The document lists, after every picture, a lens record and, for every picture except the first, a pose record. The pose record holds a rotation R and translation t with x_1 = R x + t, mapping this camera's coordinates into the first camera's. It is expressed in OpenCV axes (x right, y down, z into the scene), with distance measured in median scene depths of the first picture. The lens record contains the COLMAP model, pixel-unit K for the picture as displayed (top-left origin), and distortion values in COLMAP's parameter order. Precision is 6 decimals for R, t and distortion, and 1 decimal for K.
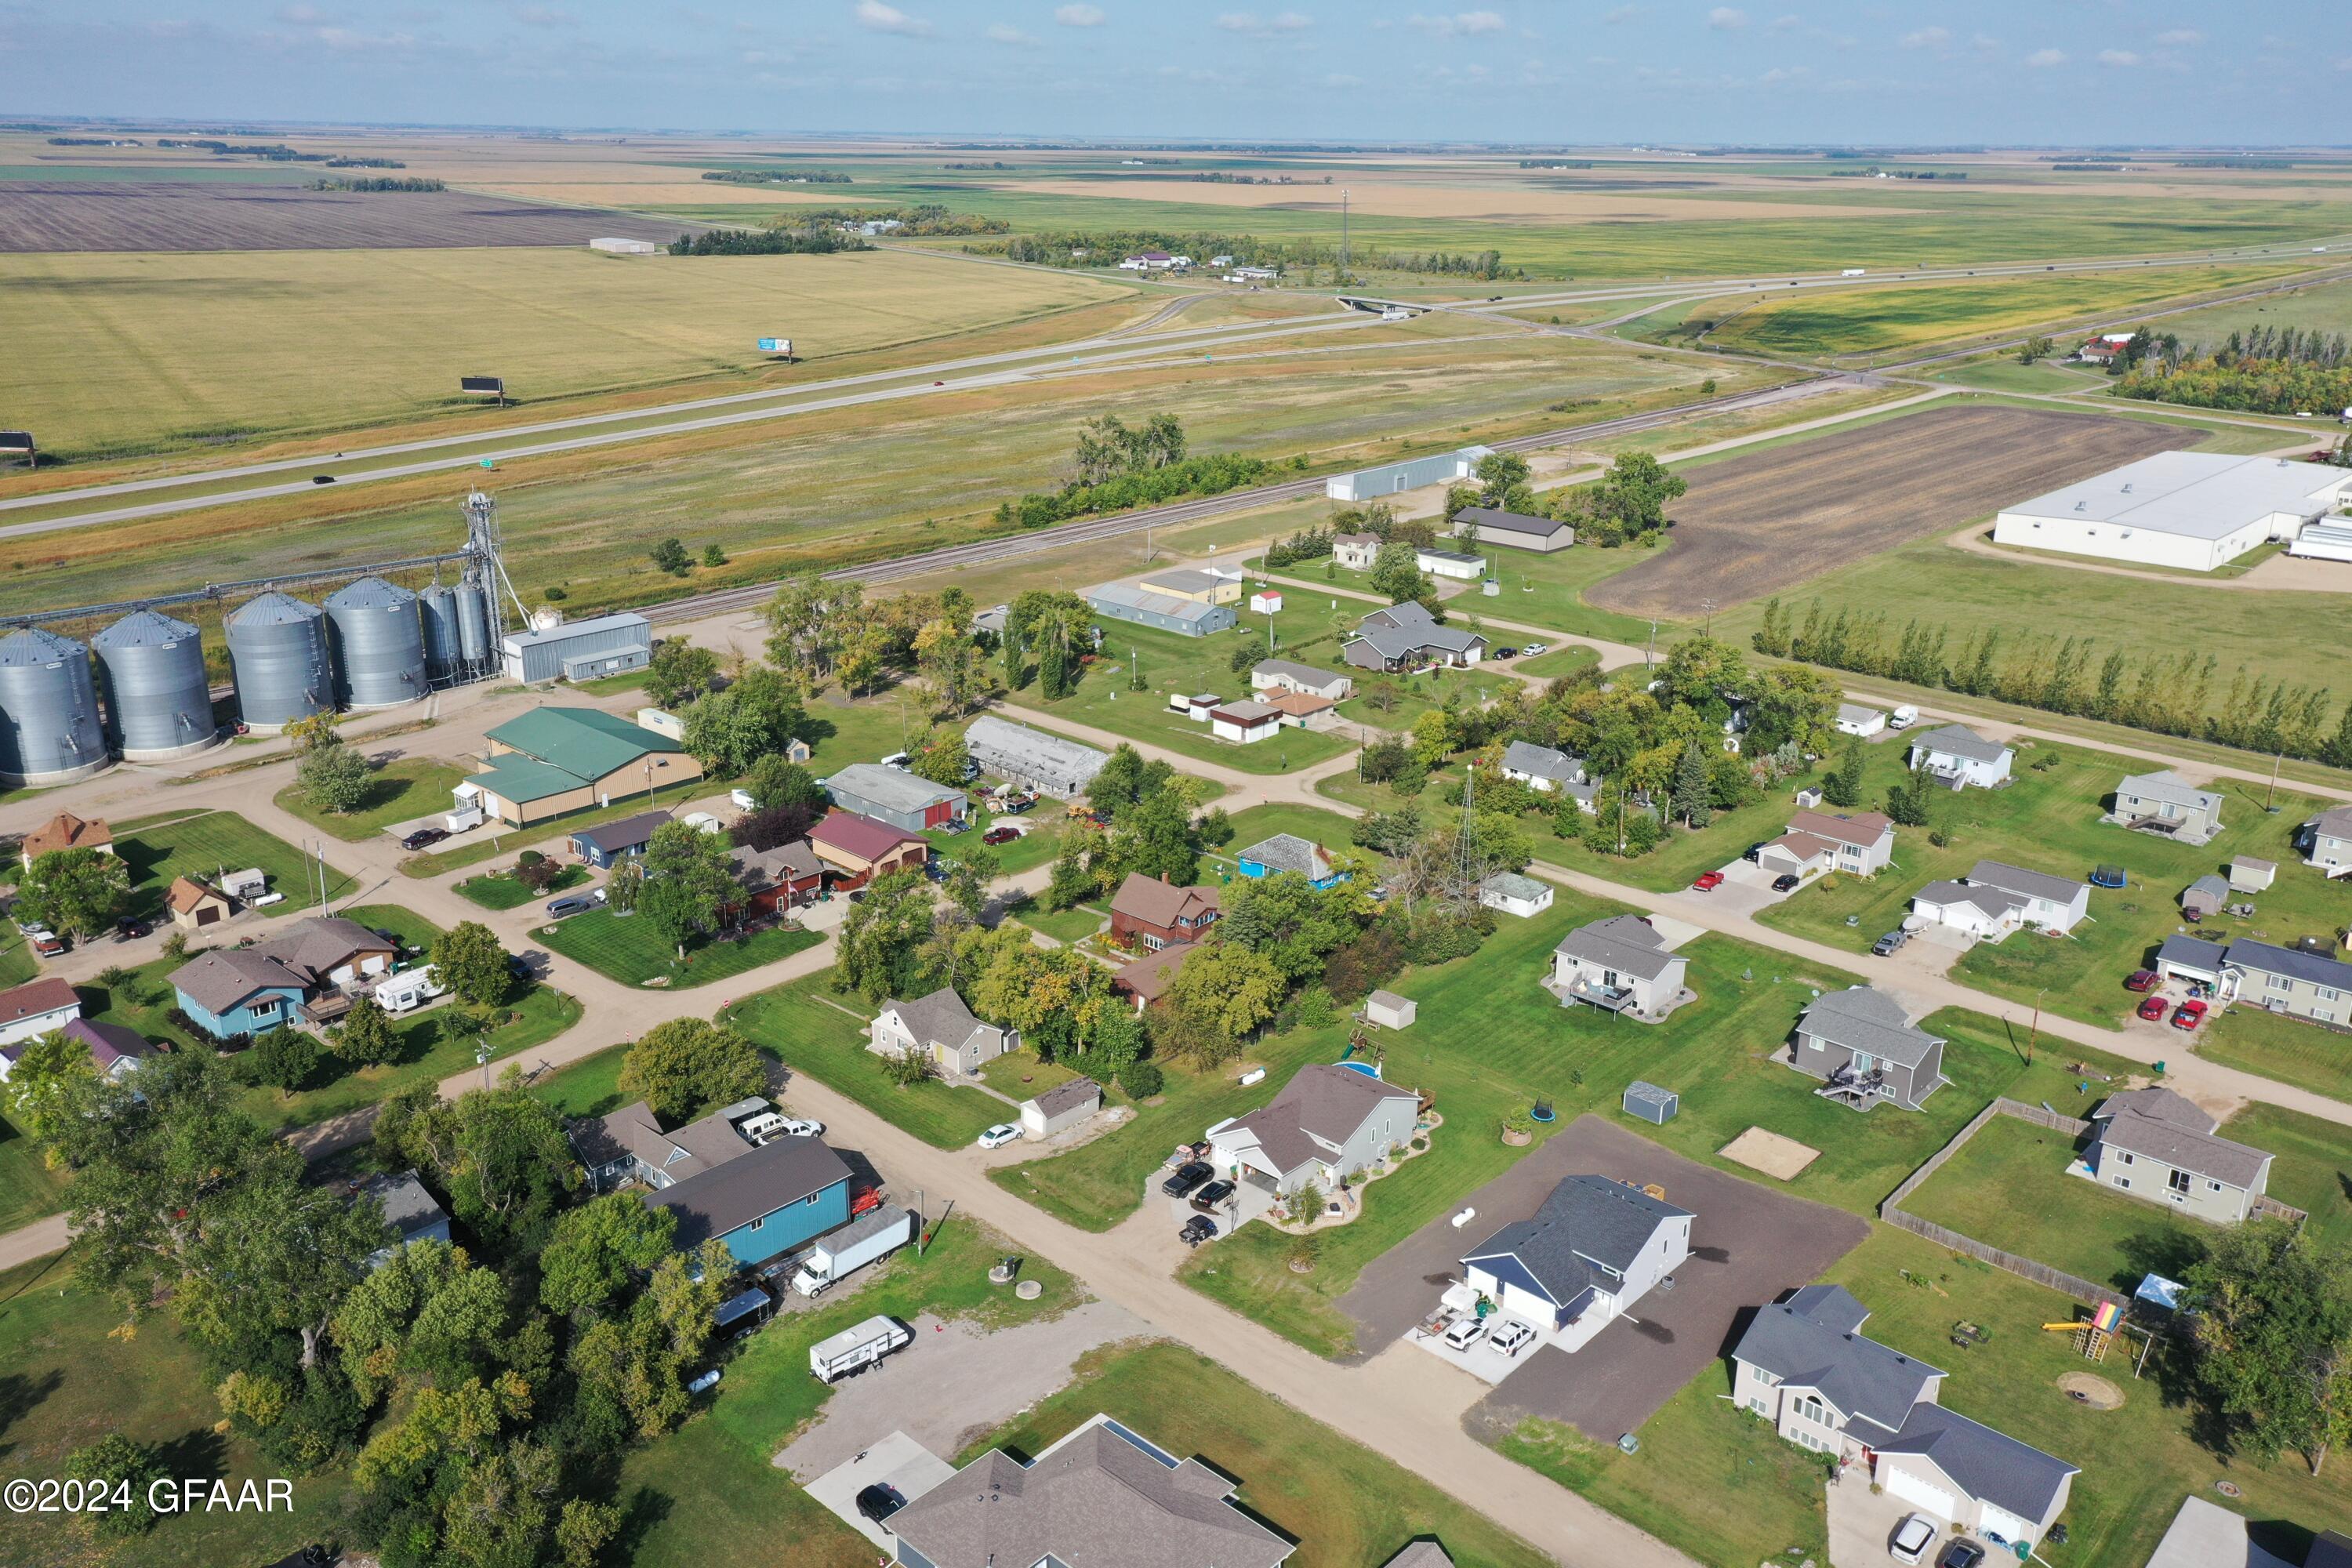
lens RADIAL K [[1875.0, 0, 1176.0], [0, 1875.0, 784.0], [0, 0, 1]] dist [0.023435, 0.011525]
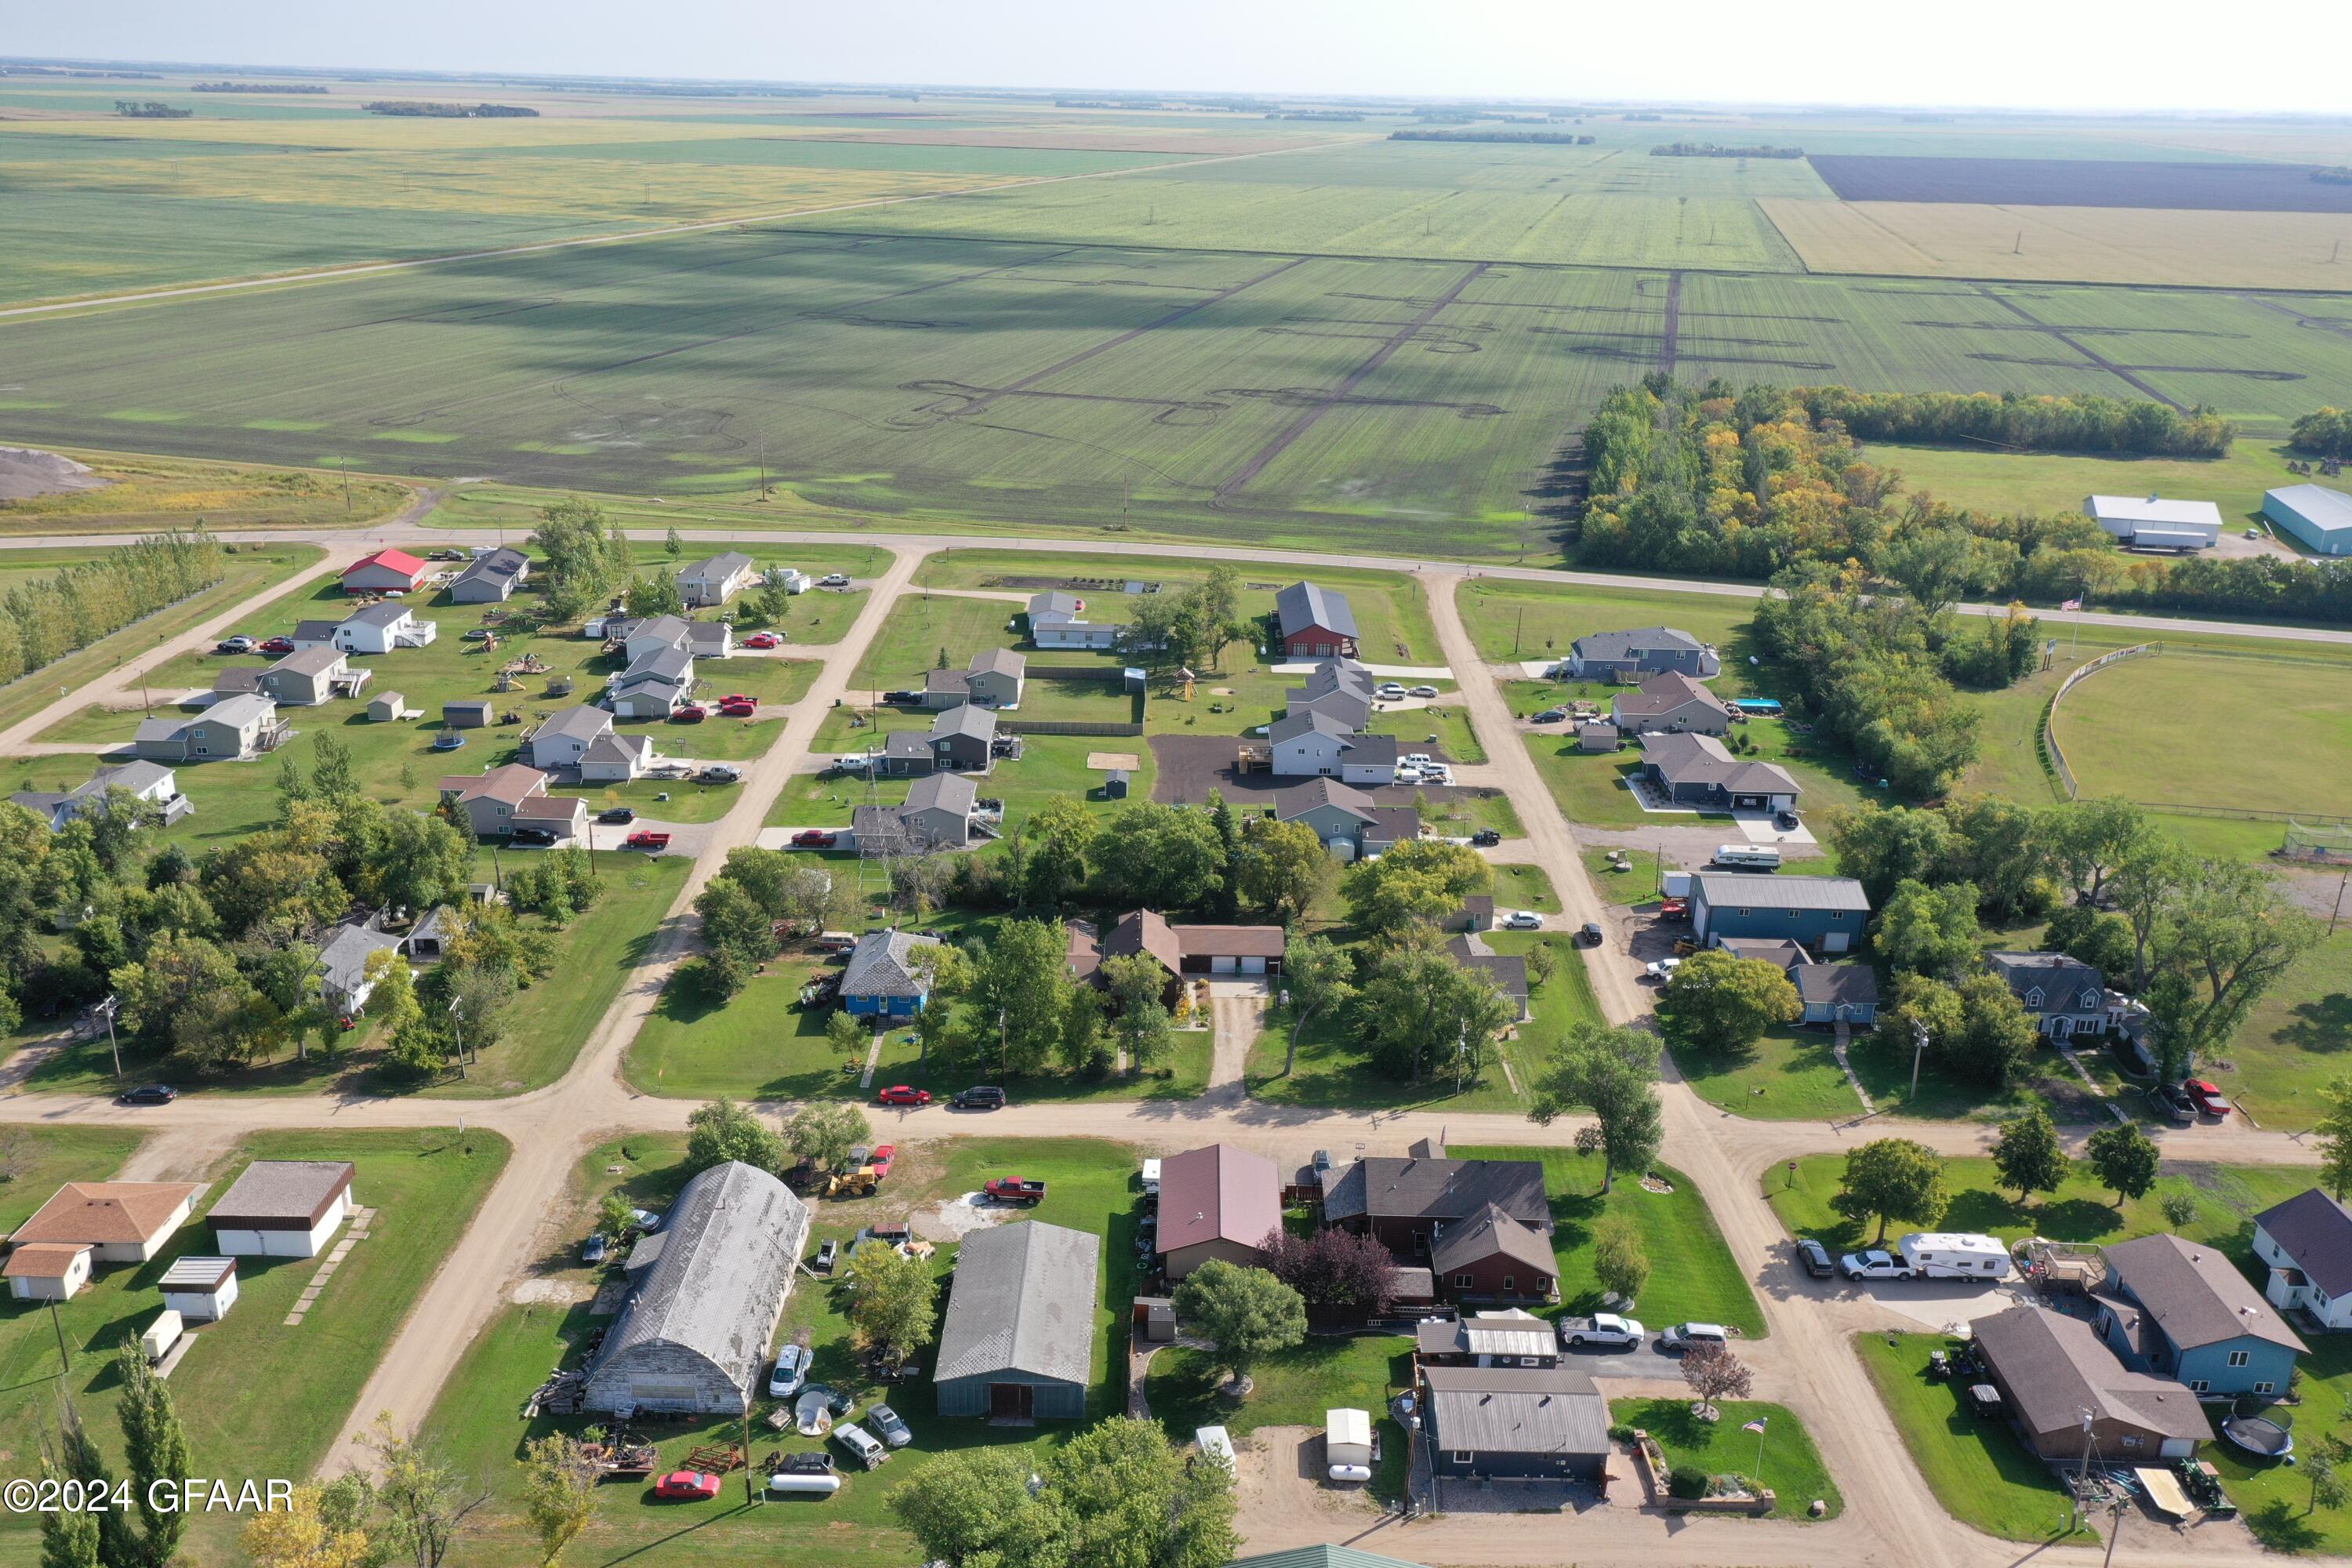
lens RADIAL K [[1875.0, 0, 1176.0], [0, 1875.0, 784.0], [0, 0, 1]] dist [0.023435, 0.011525]
pose [[-0.677454, -0.278704, 0.680720, -0.586189], [0.212253, 0.812004, 0.543689, -0.467309], [-0.704276, 0.512809, -0.490940, 1.340411]]
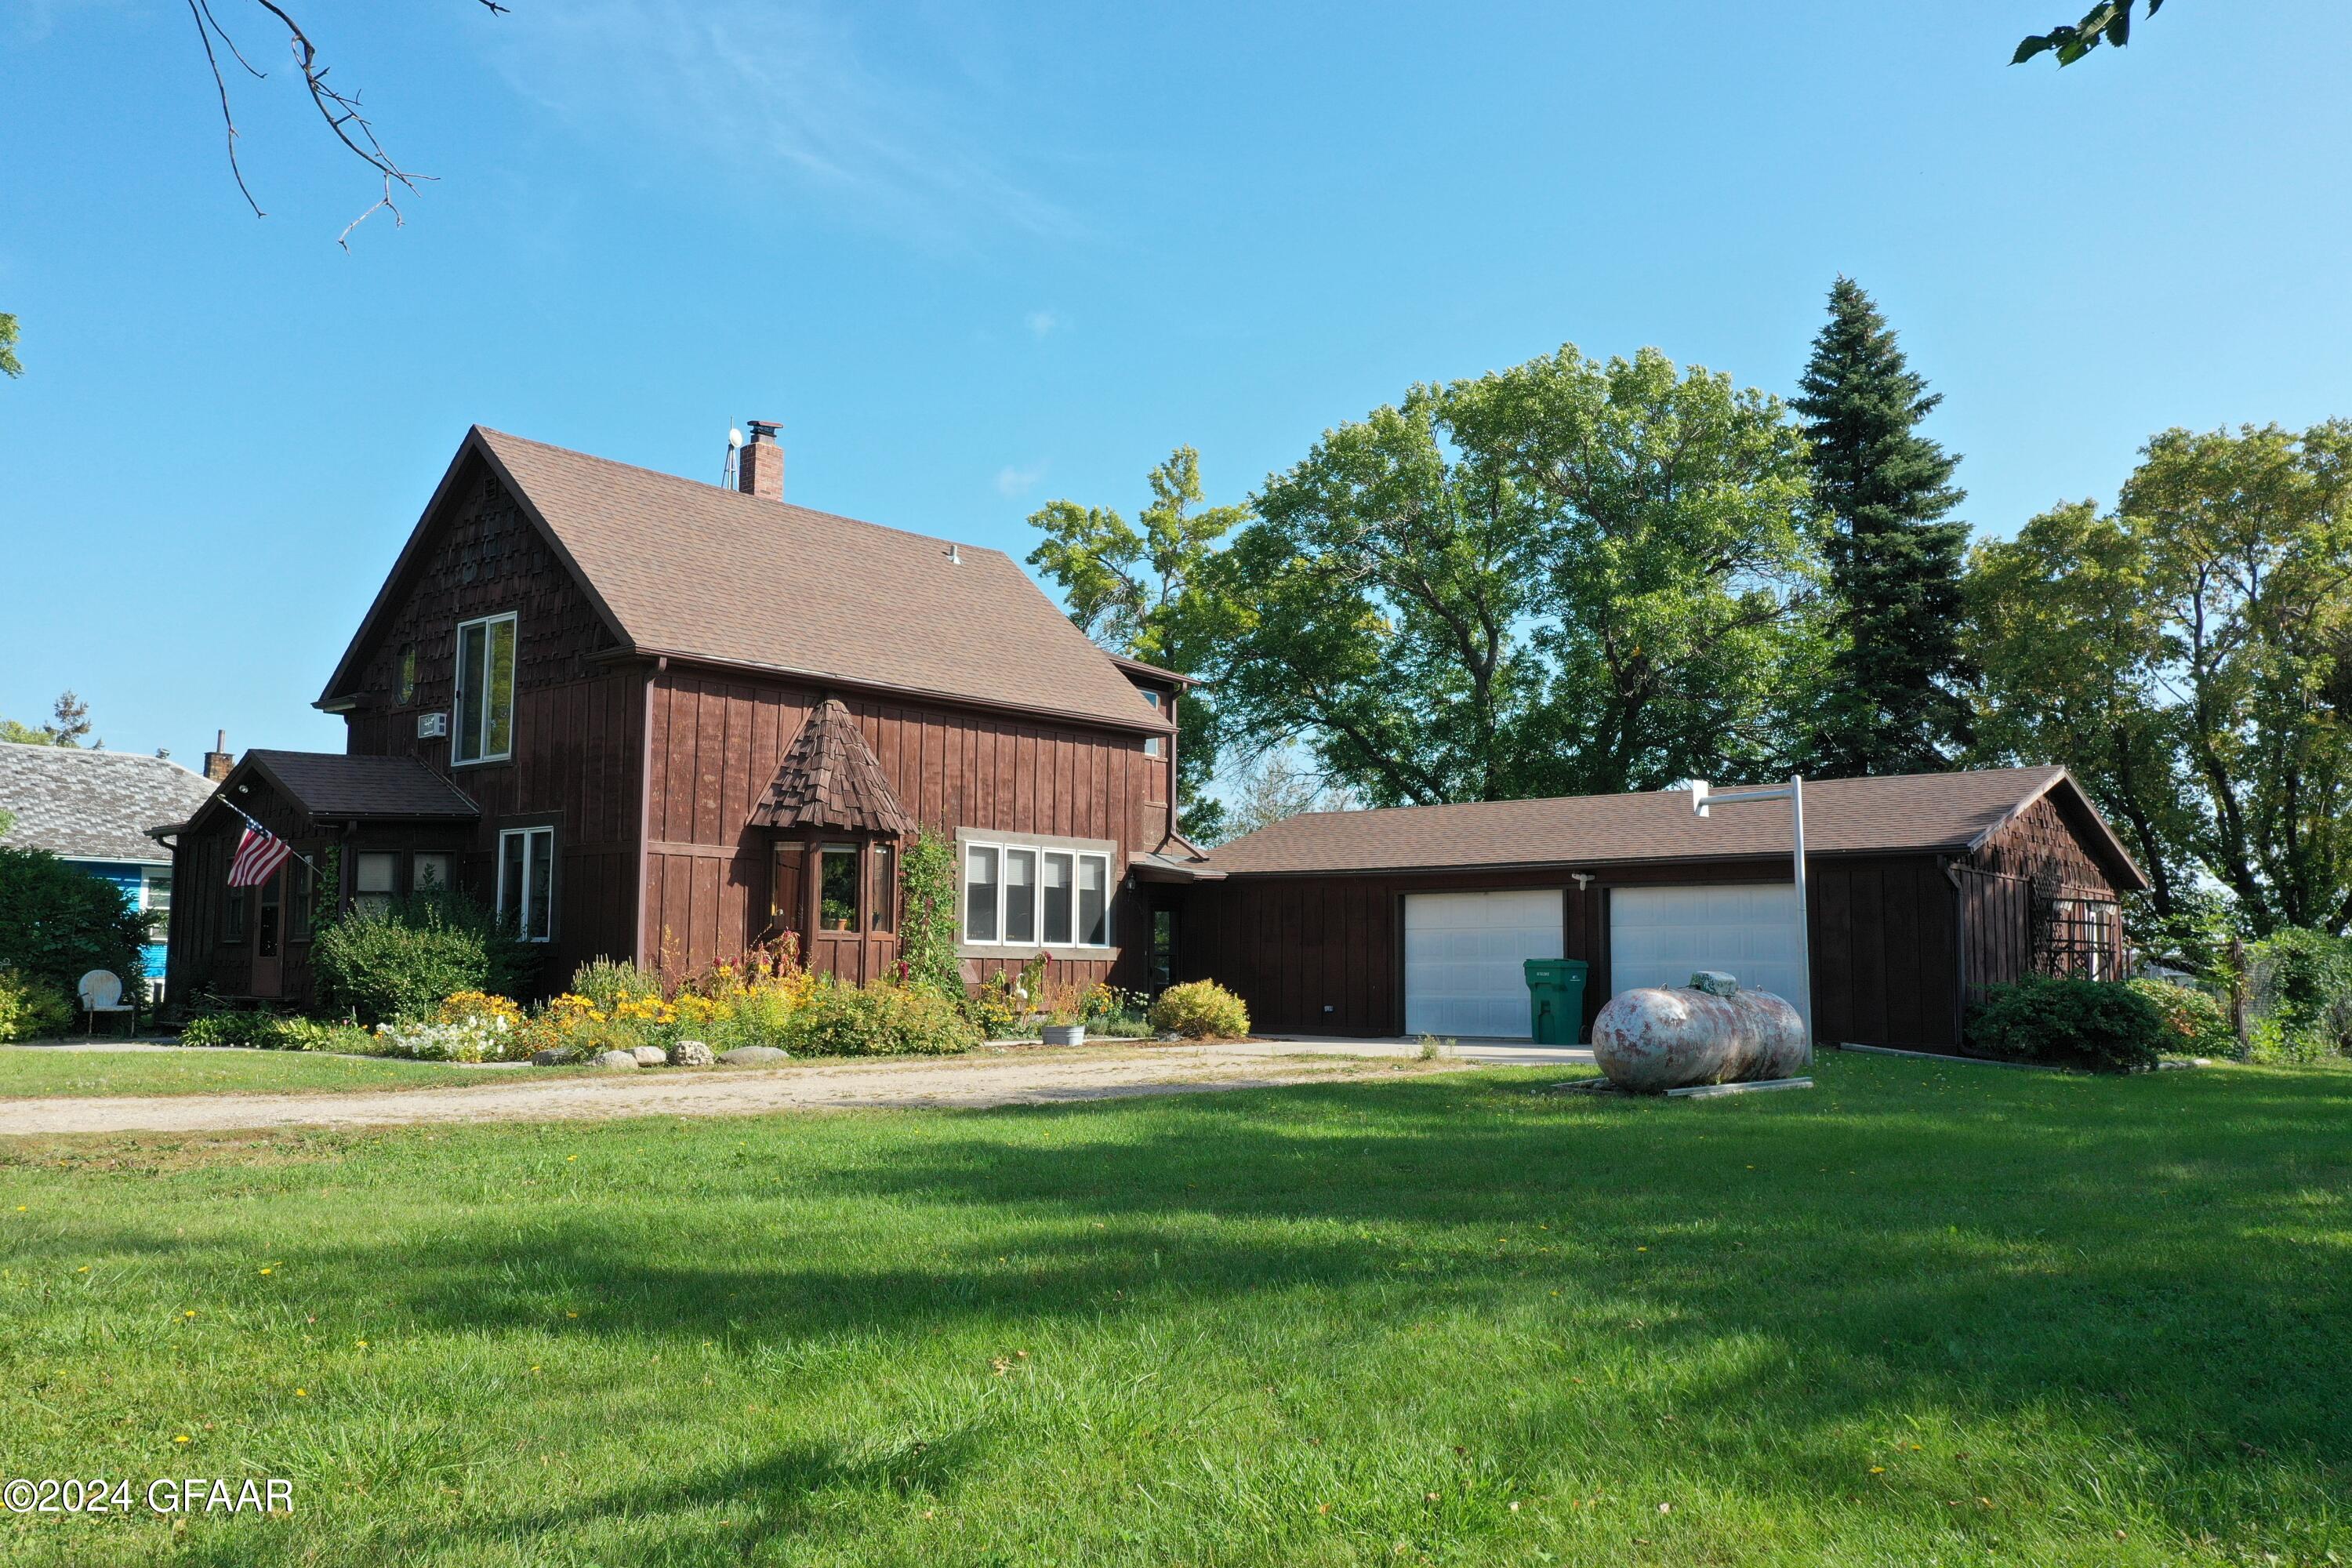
lens RADIAL K [[1875.0, 0, 1176.0], [0, 1875.0, 784.0], [0, 0, 1]] dist [0.023435, 0.011525]
pose [[-0.023601, 0.091655, 0.995511, -0.130965], [0.320382, 0.943962, -0.079313, 0.085942], [-0.946994, 0.317072, -0.051643, 0.949802]]
